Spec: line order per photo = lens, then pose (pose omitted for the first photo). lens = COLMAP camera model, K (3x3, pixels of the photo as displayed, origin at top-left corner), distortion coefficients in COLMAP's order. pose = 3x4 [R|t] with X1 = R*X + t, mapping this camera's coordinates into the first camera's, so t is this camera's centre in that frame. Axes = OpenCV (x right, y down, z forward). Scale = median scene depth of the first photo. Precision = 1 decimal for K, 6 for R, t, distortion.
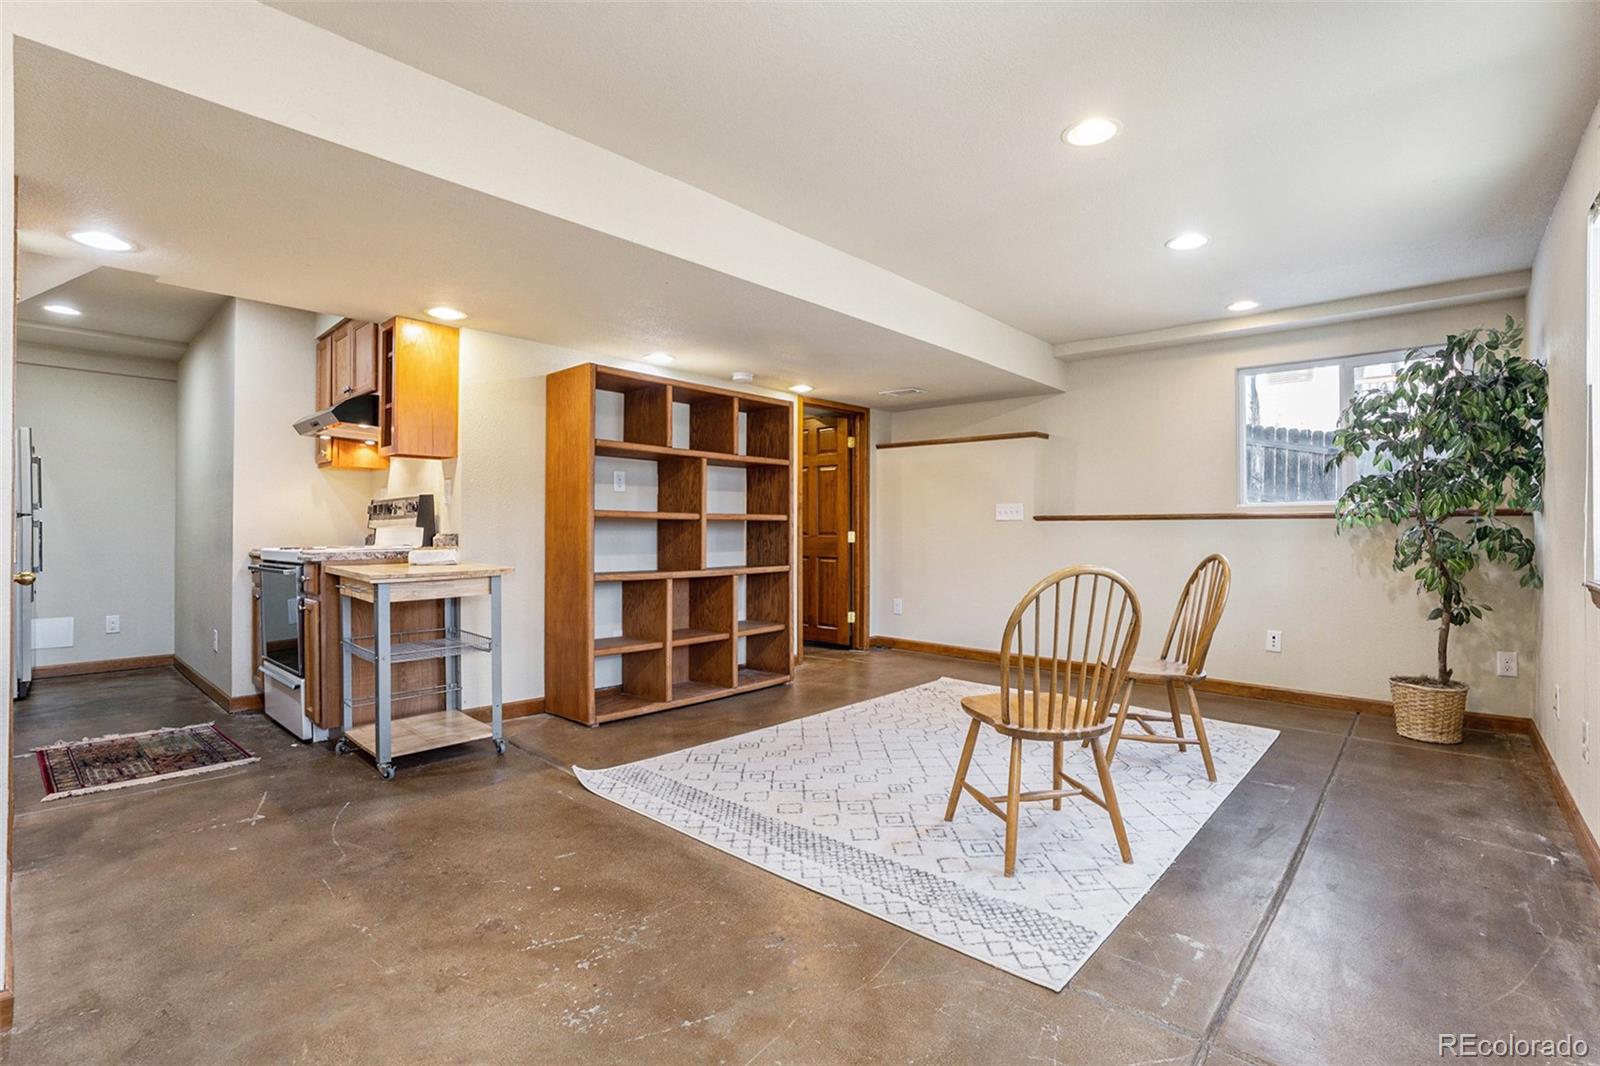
lens RADIAL K [[739.1, 0, 807.3], [0, 739.1, 538.8], [0, 0, 1]] dist [-0.044333, 0.008431]
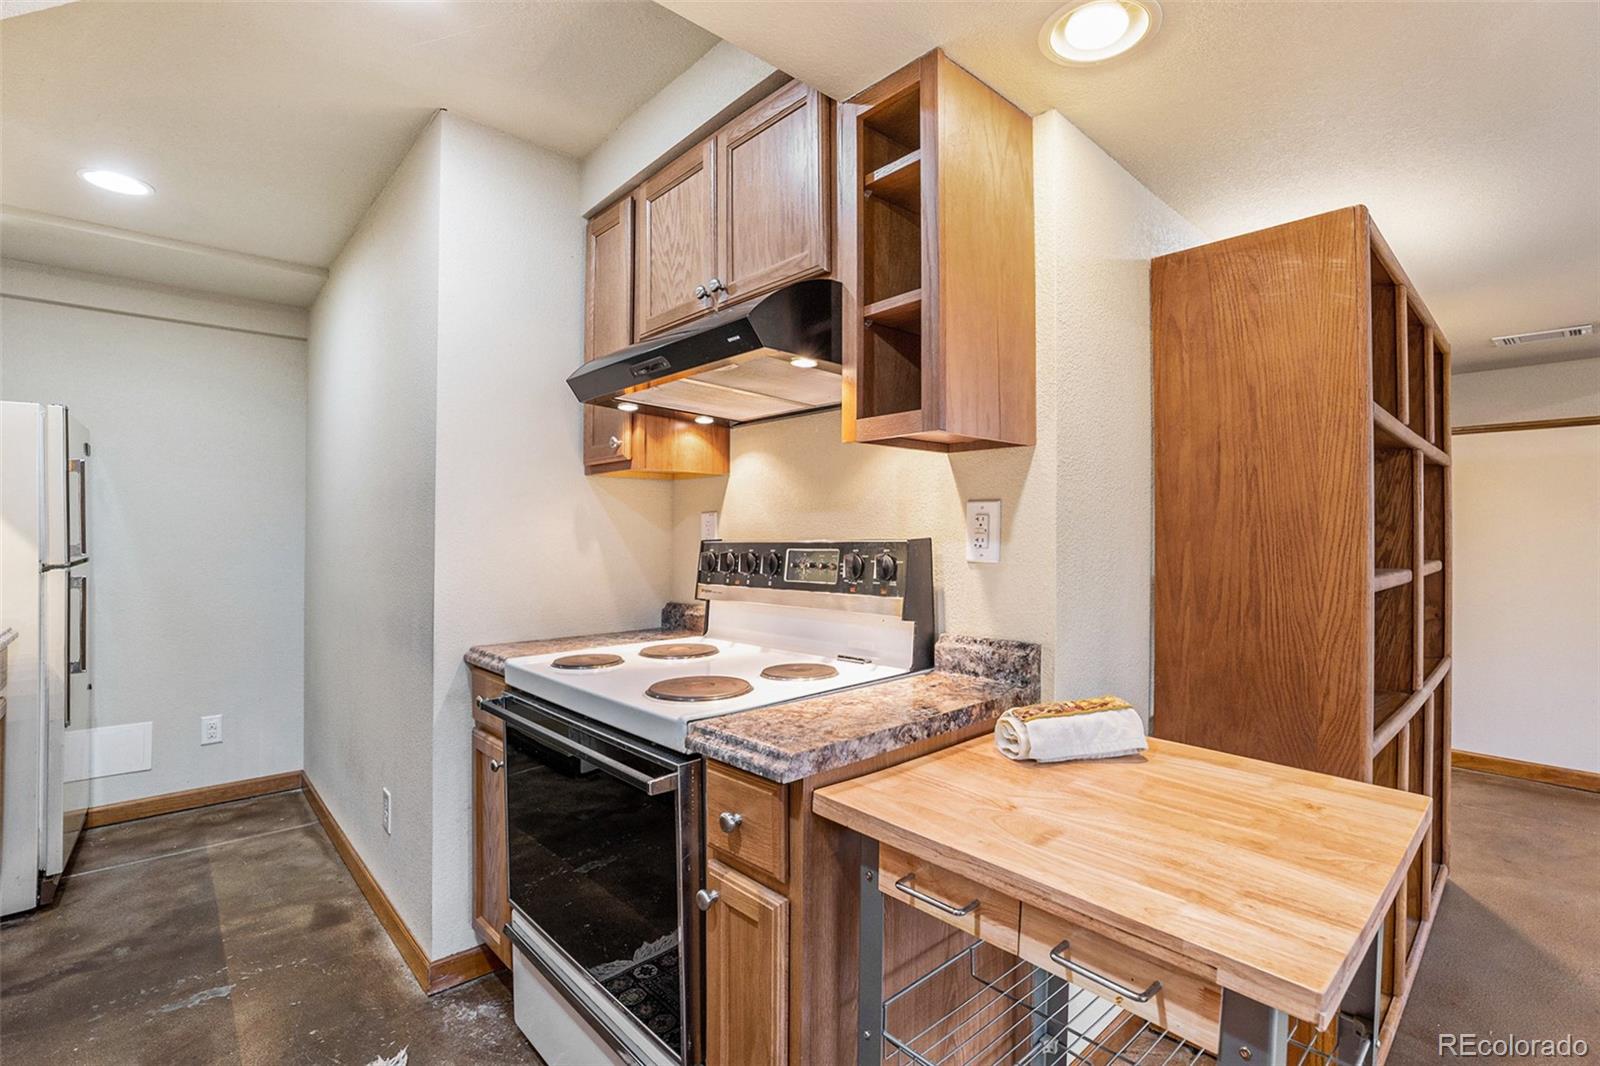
lens RADIAL K [[739.1, 0, 793.7], [0, 739.1, 537.9], [0, 0, 1]] dist [-0.044333, 0.008431]
pose [[0.993890, 0.000013, -0.110373, -0.508543], [-0.000933, 0.999965, -0.008283, -0.054023], [0.110369, 0.008335, 0.993856, 0.549176]]
